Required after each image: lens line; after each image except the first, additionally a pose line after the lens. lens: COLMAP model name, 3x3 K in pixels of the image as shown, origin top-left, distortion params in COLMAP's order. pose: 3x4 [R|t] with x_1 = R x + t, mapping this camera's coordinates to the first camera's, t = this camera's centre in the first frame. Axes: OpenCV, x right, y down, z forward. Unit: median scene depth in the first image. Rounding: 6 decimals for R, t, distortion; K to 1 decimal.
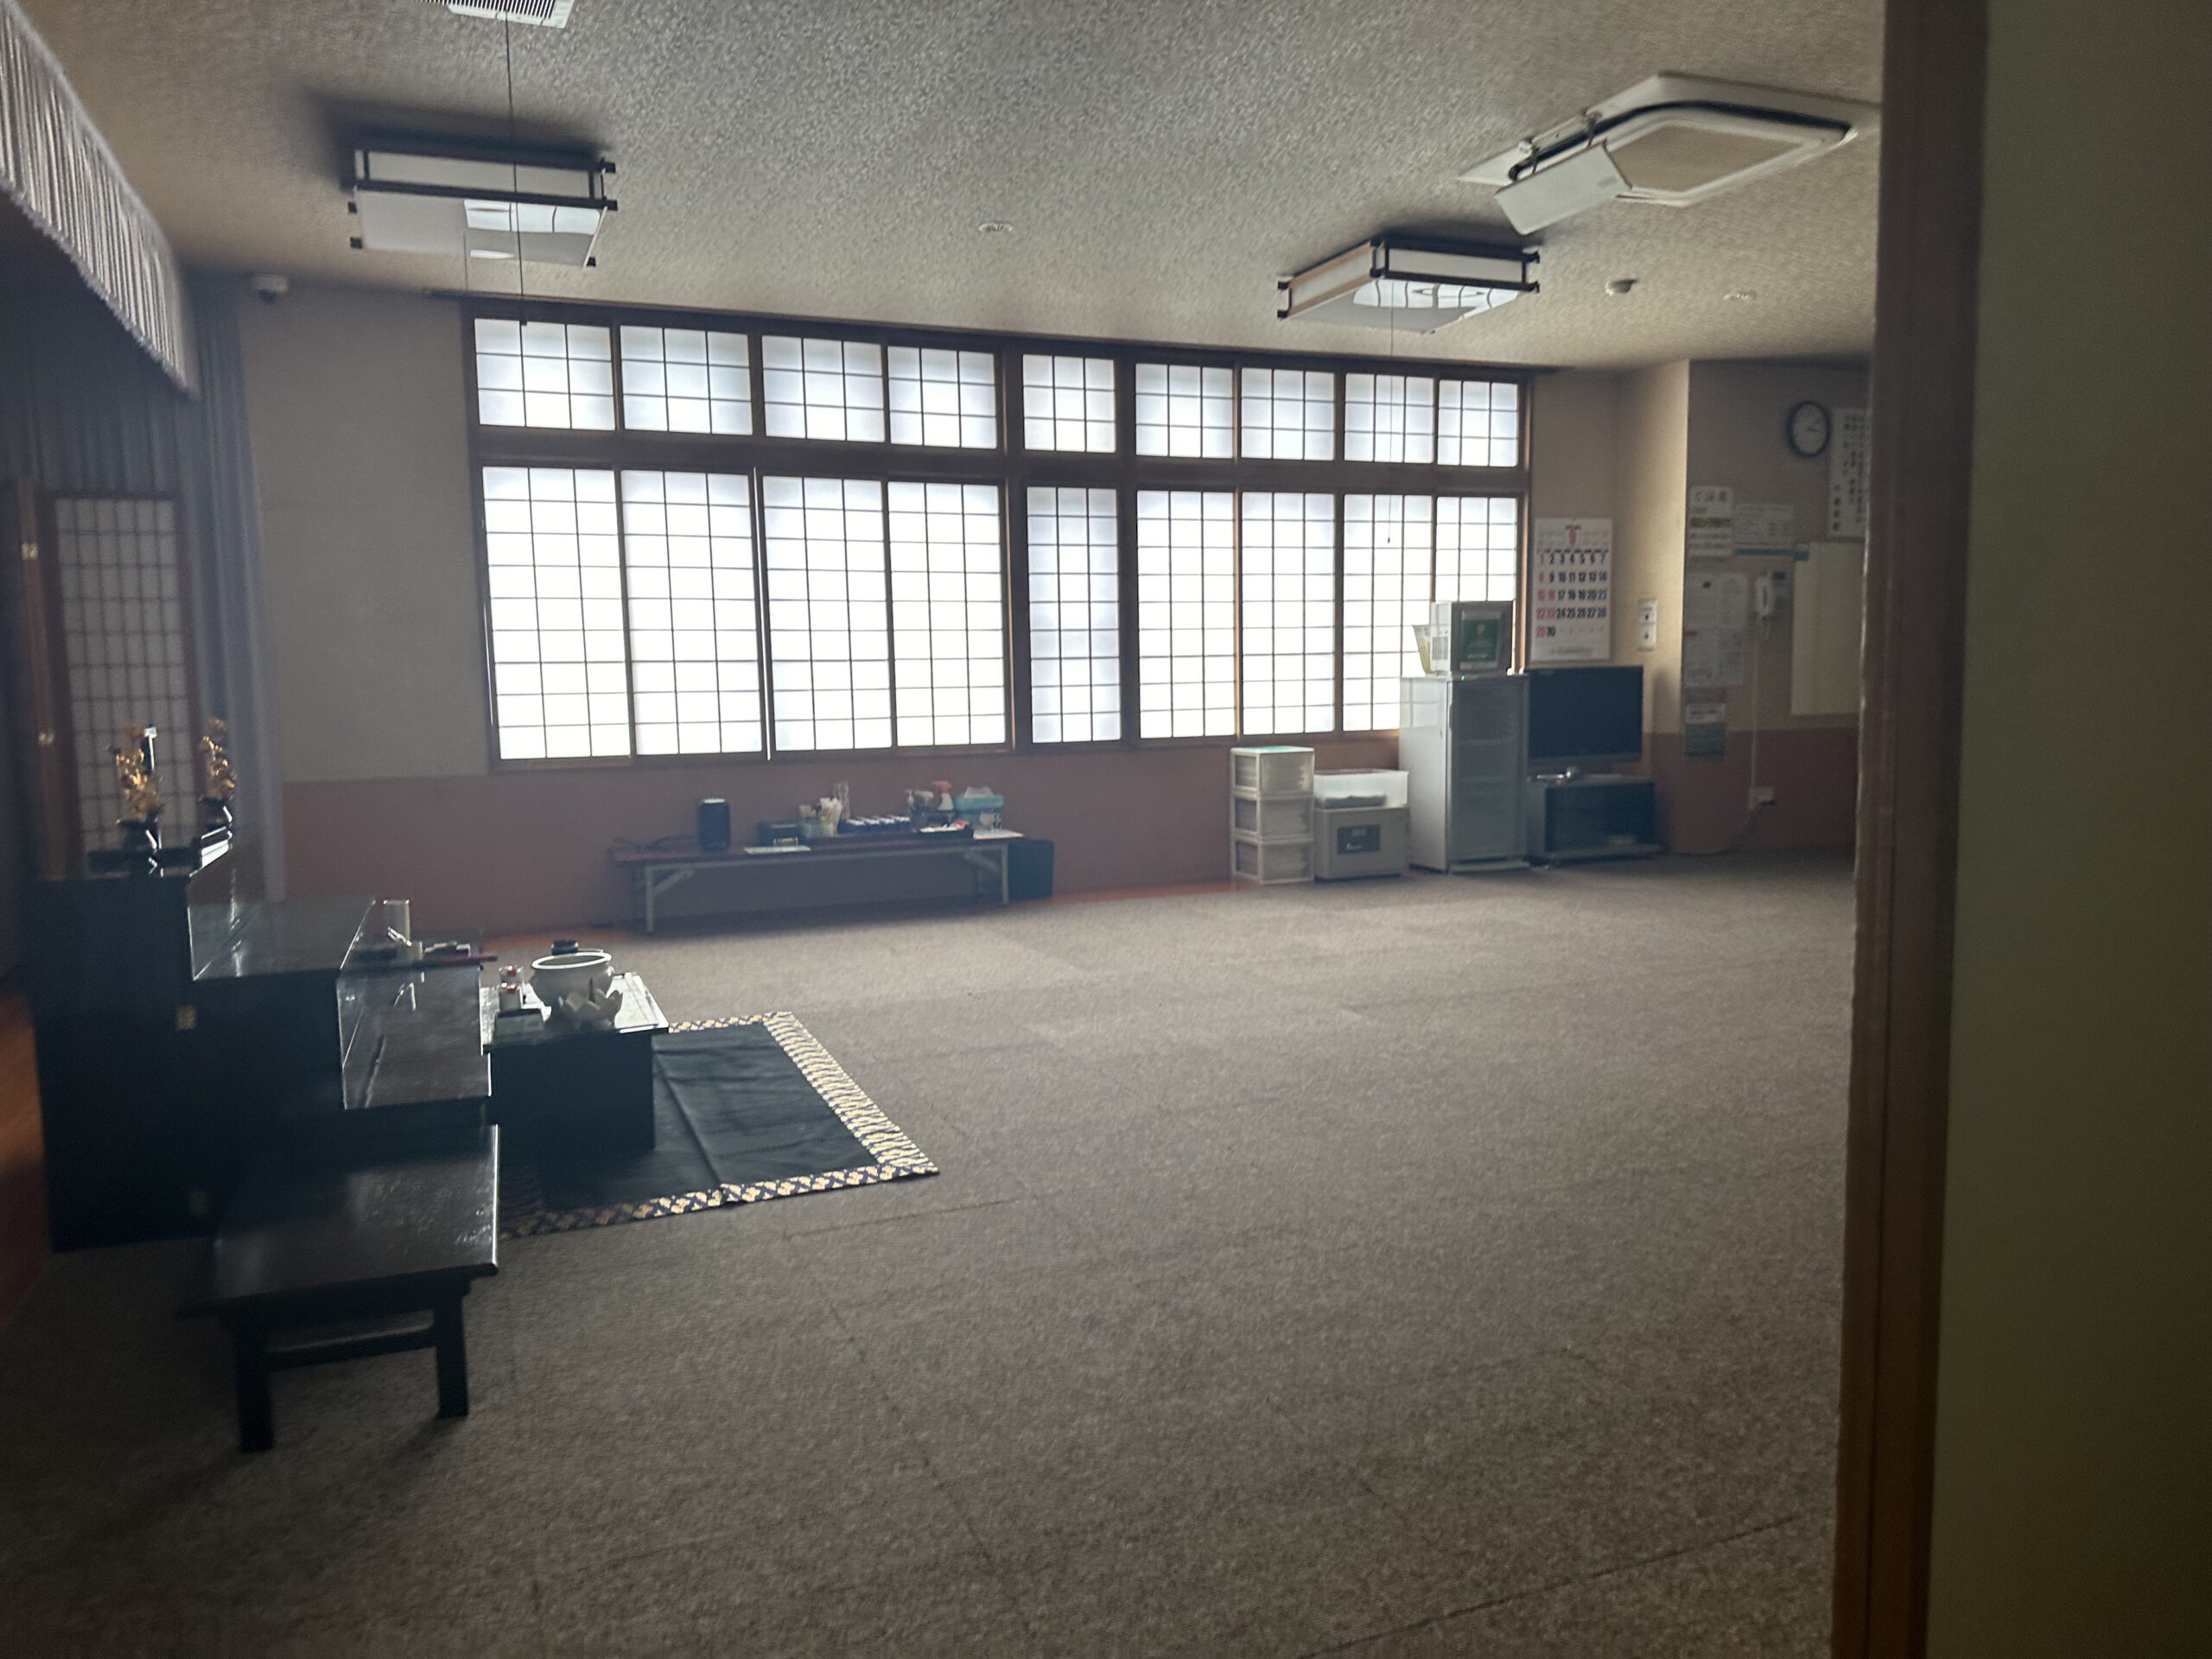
lens RADIAL K [[1524.9, 0, 1114.0], [0, 1524.9, 824.0], [0, 0, 1]] dist [0.185019, -0.354496]
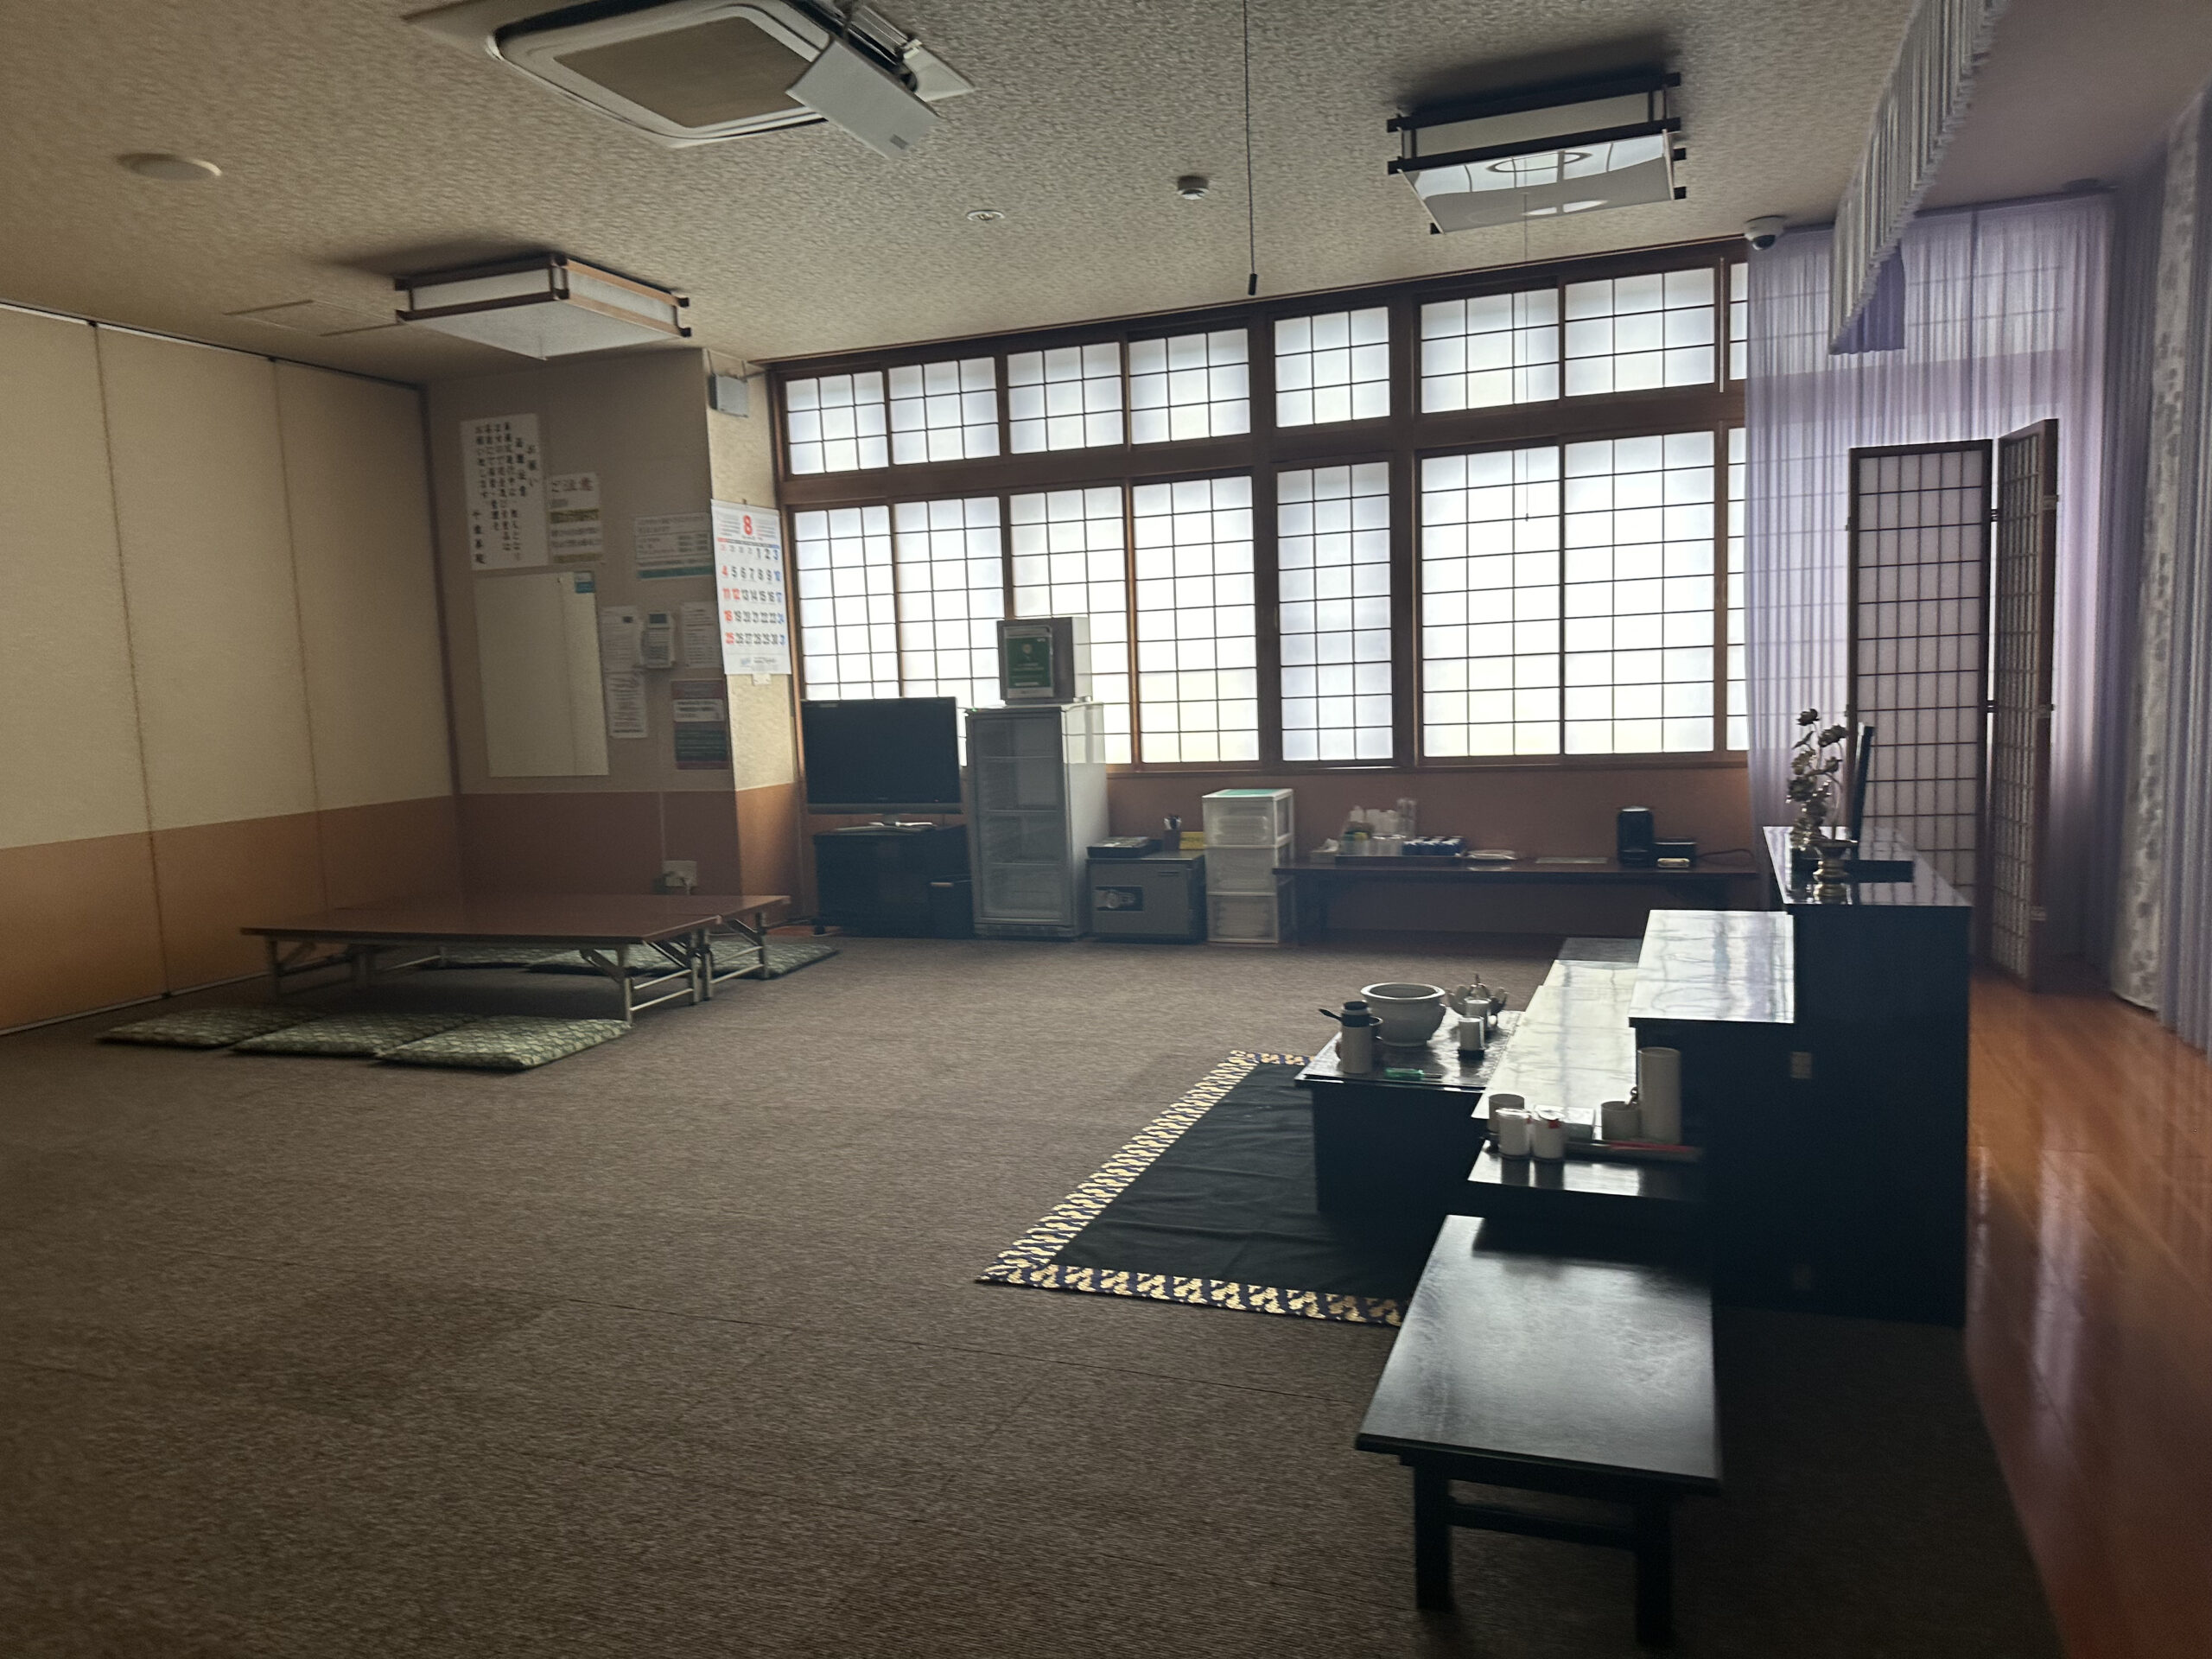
lens RADIAL K [[1679.9, 0, 1101.8], [0, 1679.9, 884.7], [0, 0, 1]] dist [0.143515, -0.002705]
pose [[0.717749, 0.071562, -0.692615, 0.571559], [-0.045739, 0.997402, 0.055655, -0.032181], [0.694798, -0.008267, 0.719157, 0.226078]]
